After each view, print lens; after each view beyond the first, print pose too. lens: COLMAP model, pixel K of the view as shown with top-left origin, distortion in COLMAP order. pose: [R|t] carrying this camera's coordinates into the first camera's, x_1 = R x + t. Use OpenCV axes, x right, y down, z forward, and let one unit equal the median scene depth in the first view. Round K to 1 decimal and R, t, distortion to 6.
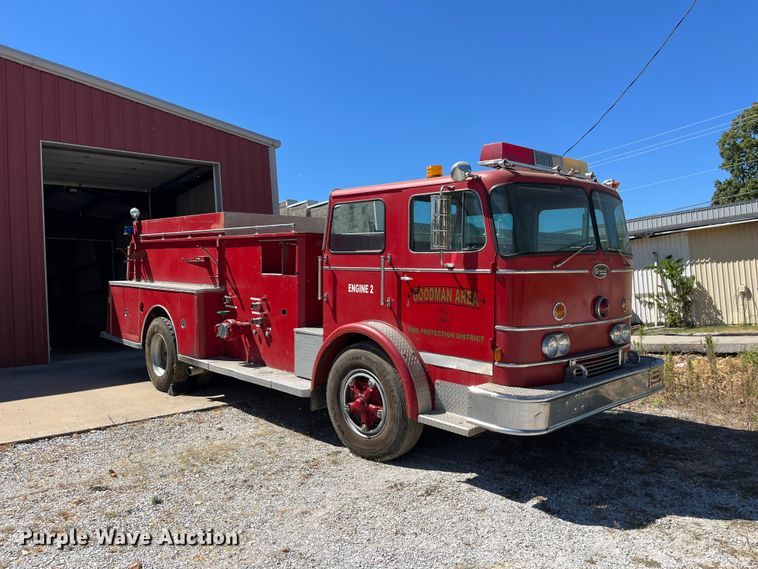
lens RADIAL K [[612.4, 0, 368.4], [0, 612.4, 284.2], [0, 0, 1]] dist [0.076244, -0.118625]
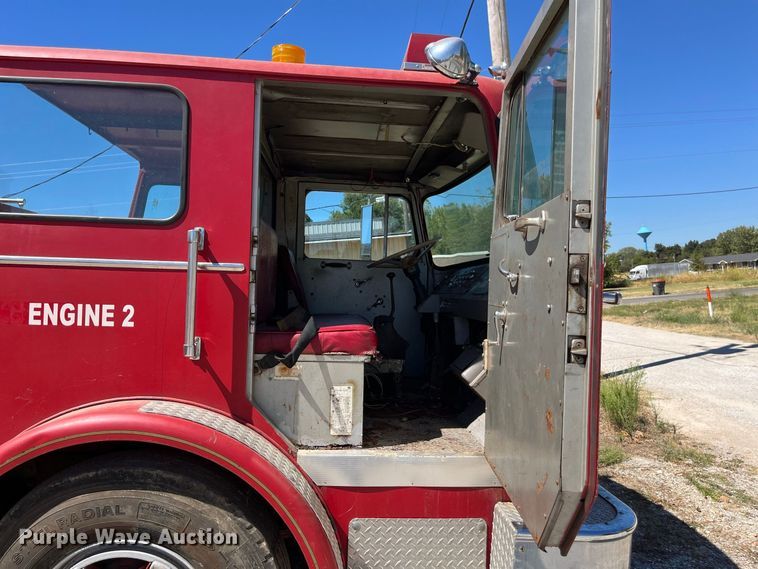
lens RADIAL K [[612.4, 0, 368.4], [0, 612.4, 284.2], [0, 0, 1]] dist [0.076244, -0.118625]
pose [[0.590968, 0.015512, 0.806546, -0.227977], [0.003491, 0.999757, -0.021787, -0.002942], [-0.806688, 0.015691, 0.590770, 0.681049]]
